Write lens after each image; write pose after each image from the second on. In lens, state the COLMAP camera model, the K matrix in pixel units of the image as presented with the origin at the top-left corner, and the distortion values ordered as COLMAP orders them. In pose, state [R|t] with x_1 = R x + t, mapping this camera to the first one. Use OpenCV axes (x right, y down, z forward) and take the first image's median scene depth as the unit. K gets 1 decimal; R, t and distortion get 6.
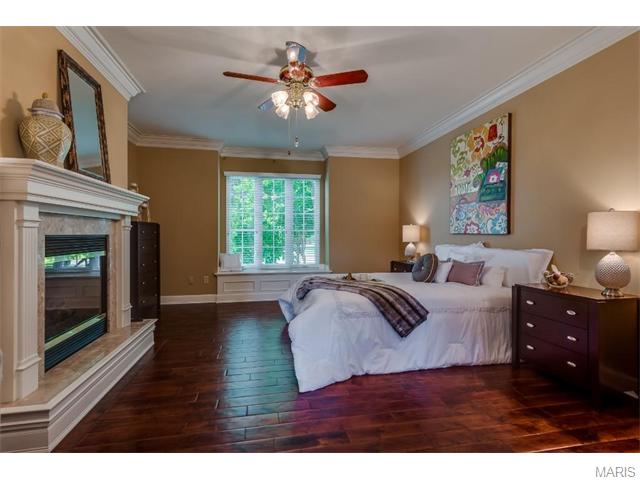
lens RADIAL K [[317.8, 0, 320.9], [0, 317.8, 235.7], [0, 0, 1]] dist [0.004763, -0.001175]
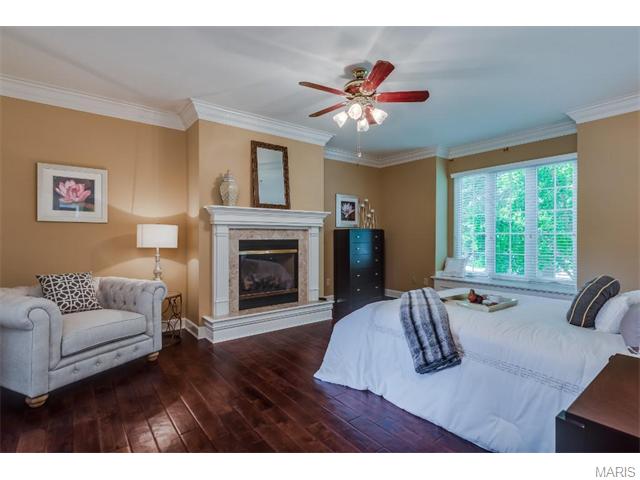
lens RADIAL K [[317.8, 0, 319.3], [0, 317.8, 240.3], [0, 0, 1]] dist [0.004763, -0.001175]
pose [[0.443586, 0.008026, -0.896196, 0.828473], [-0.002180, 0.999967, 0.007877, -0.011564], [0.896229, -0.001541, 0.443589, 0.424323]]
